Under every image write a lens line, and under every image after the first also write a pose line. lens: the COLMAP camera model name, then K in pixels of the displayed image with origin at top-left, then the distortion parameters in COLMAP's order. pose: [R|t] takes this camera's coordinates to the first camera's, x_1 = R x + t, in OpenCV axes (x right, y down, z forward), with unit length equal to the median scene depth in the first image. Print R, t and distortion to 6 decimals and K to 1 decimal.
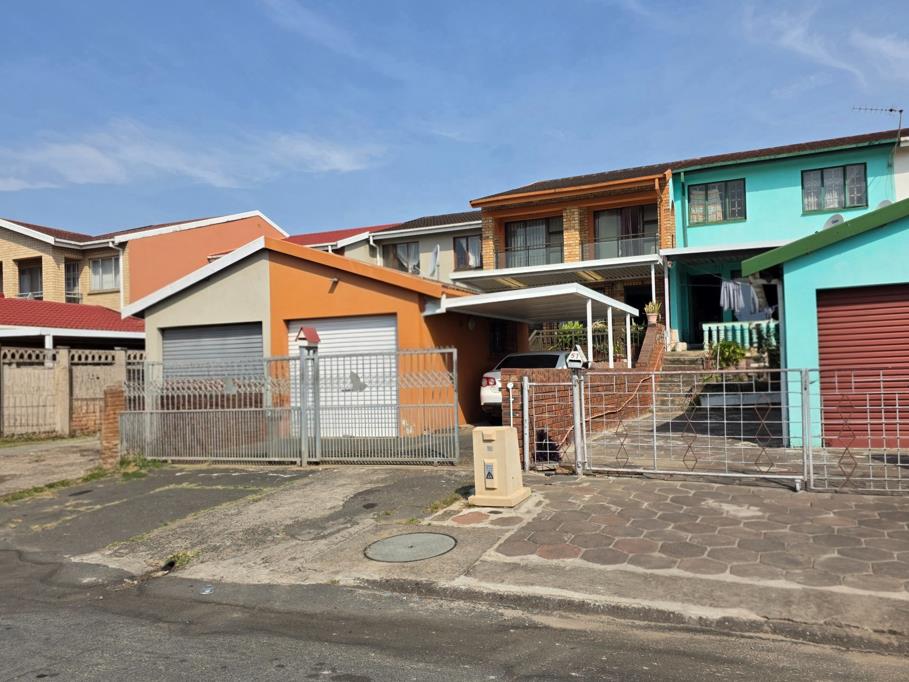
lens RADIAL K [[737.1, 0, 454.5], [0, 737.1, 341.0], [0, 0, 1]] dist [0.043352, -0.004056]
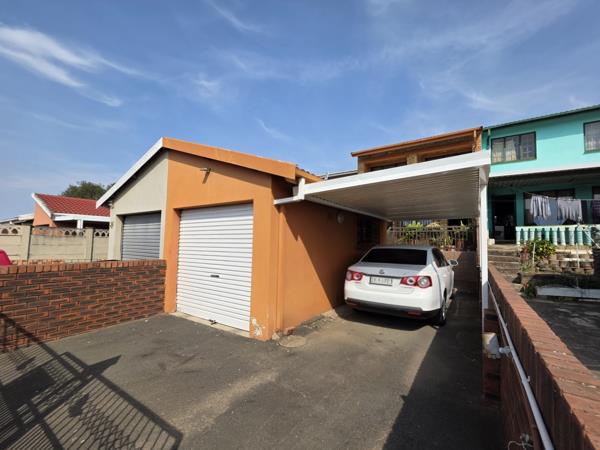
lens RADIAL K [[260.0, 0, 302.2], [0, 260.0, 229.4], [0, 0, 1]] dist [-0.002639, -0.000259]
pose [[0.983843, 0.033369, -0.175894, 0.033961], [-0.034696, 0.999388, -0.004476, -0.001805], [0.175637, 0.010507, 0.984399, 0.575301]]
